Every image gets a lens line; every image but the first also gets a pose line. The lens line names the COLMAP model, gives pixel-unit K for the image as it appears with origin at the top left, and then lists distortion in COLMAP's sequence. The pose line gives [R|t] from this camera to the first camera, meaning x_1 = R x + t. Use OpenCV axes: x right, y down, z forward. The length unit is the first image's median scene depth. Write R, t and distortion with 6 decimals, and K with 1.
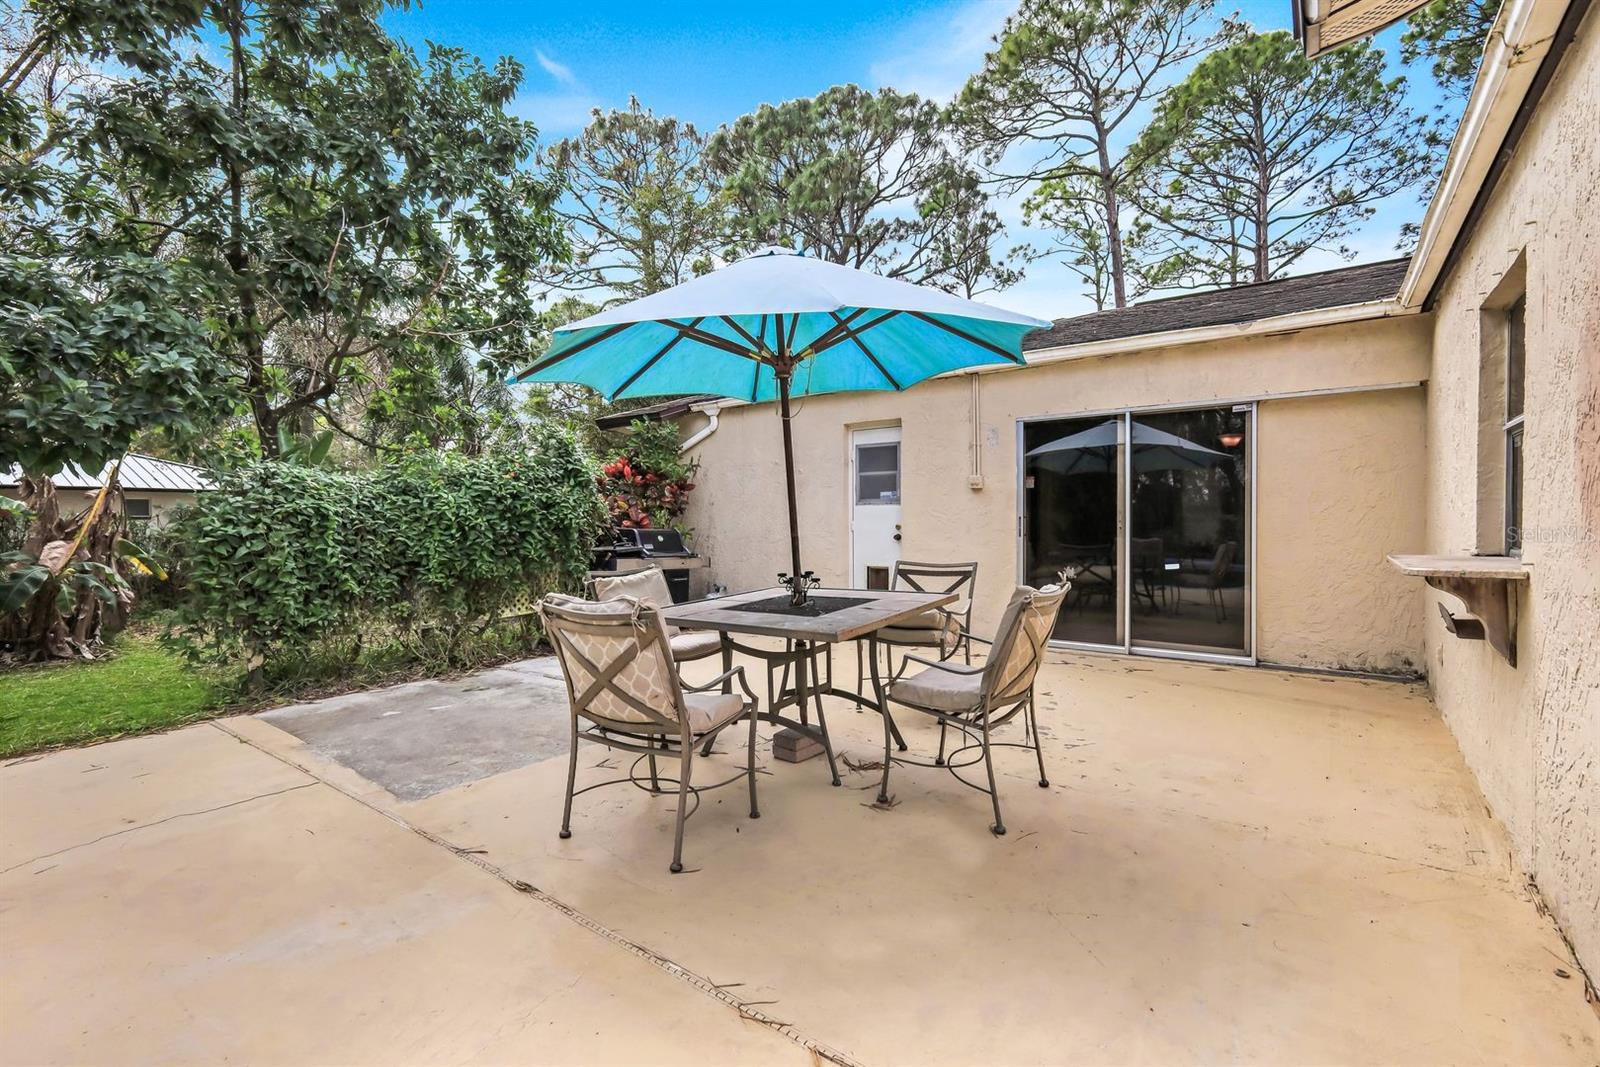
lens RADIAL K [[709.3, 0, 800.0], [0, 709.3, 533.5], [0, 0, 1]] dist [0.005816, 0.000121]
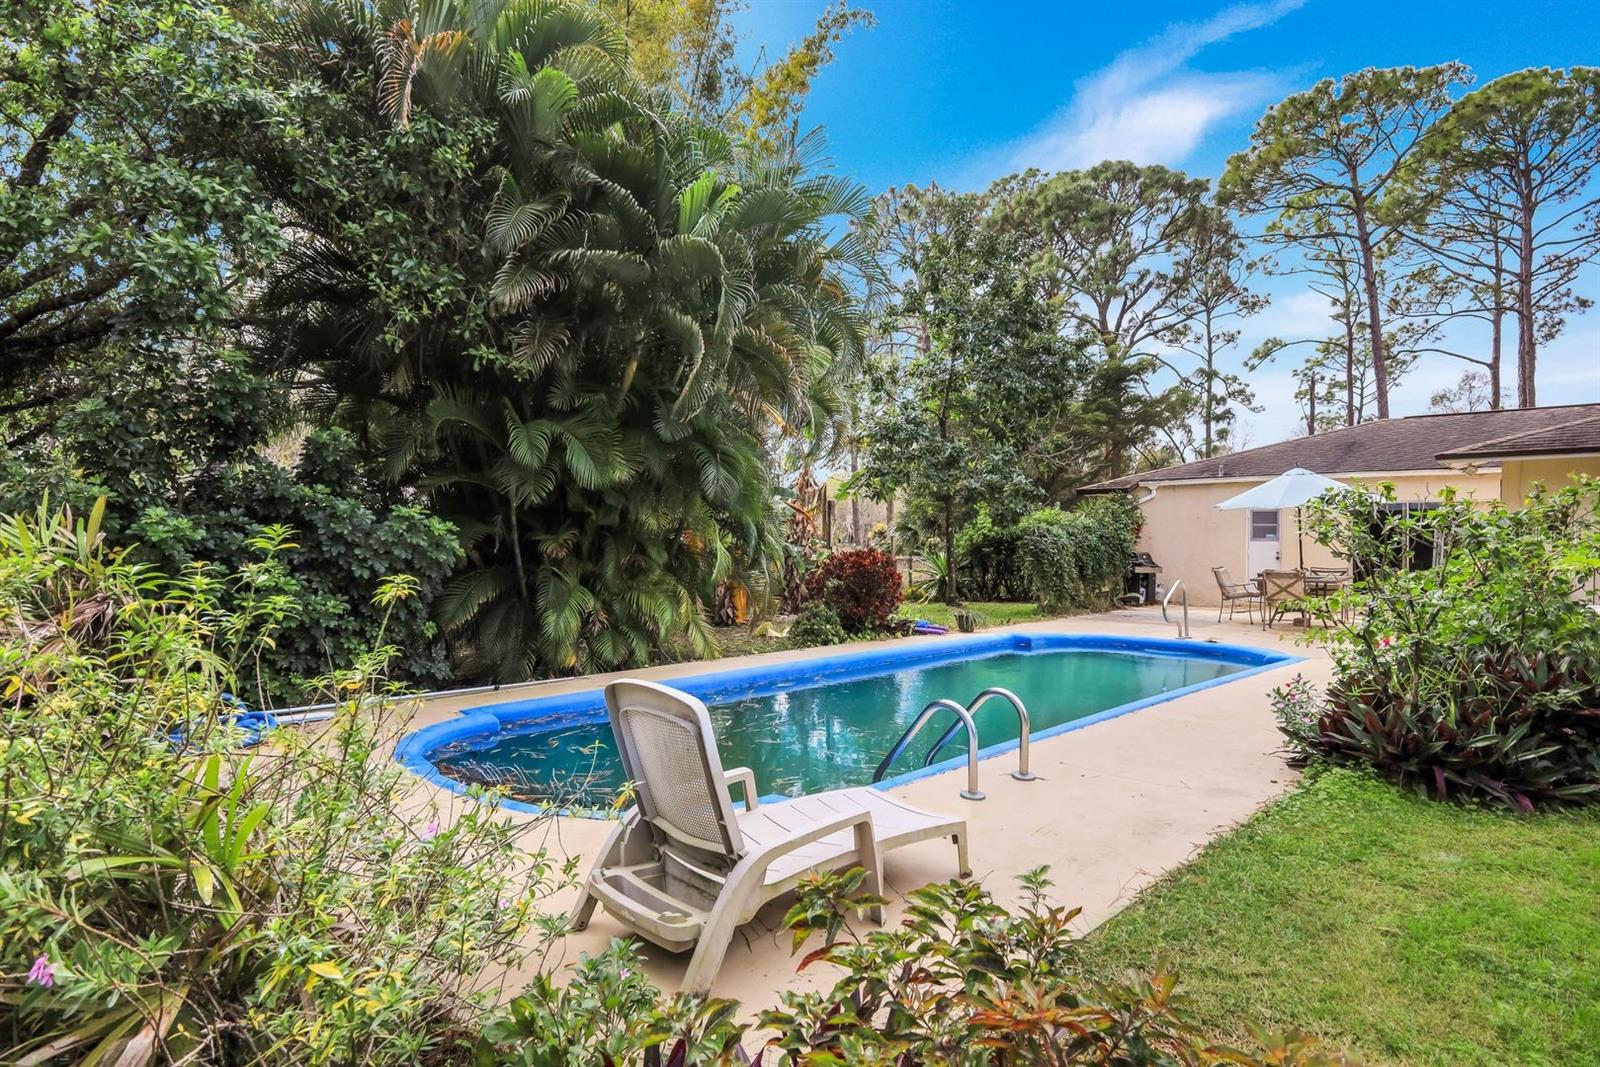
lens RADIAL K [[858.5, 0, 800.0], [0, 858.5, 533.5], [0, 0, 1]] dist [-0.014172, 0.001350]
pose [[0.987901, 0.011628, -0.154648, -0.797906], [-0.015026, 0.999670, -0.020821, 0.006713], [0.154355, 0.022893, 0.987750, -1.534782]]
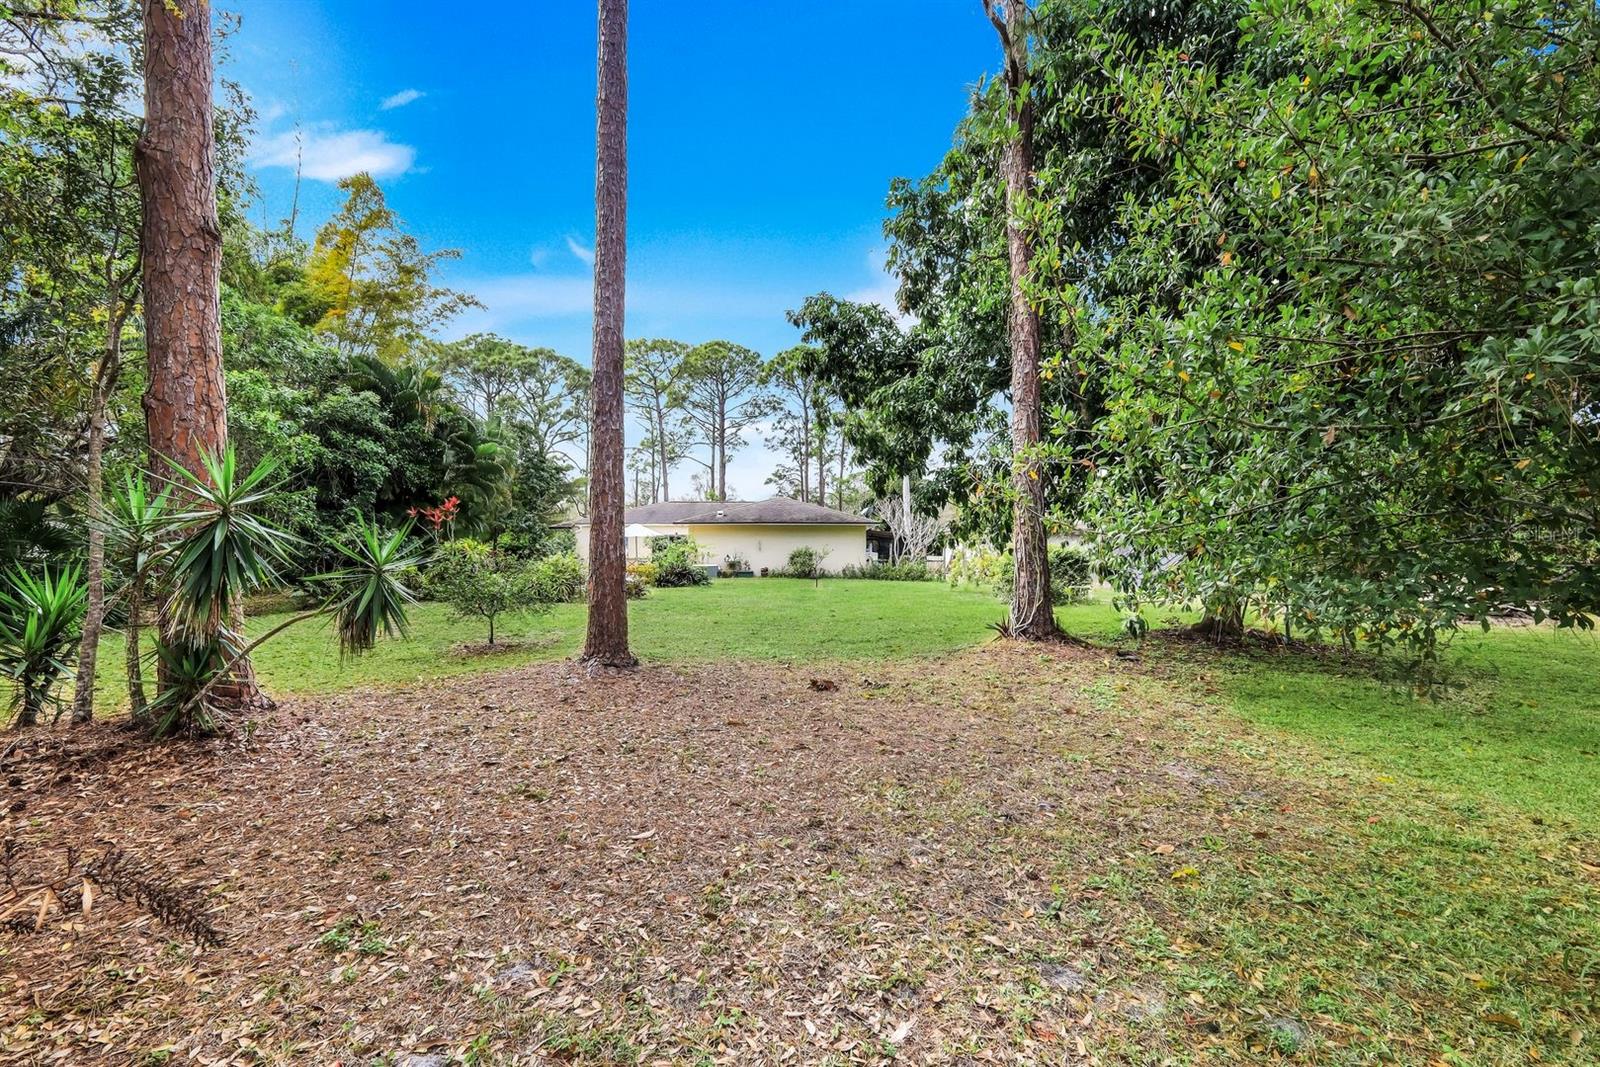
lens RADIAL K [[709.3, 0, 800.0], [0, 709.3, 533.5], [0, 0, 1]] dist [0.005816, 0.000121]
pose [[0.814585, 0.018852, 0.579738, -1.911041], [0.007458, 0.999049, -0.042966, 0.079448], [-0.579997, 0.039323, 0.813669, -4.093075]]
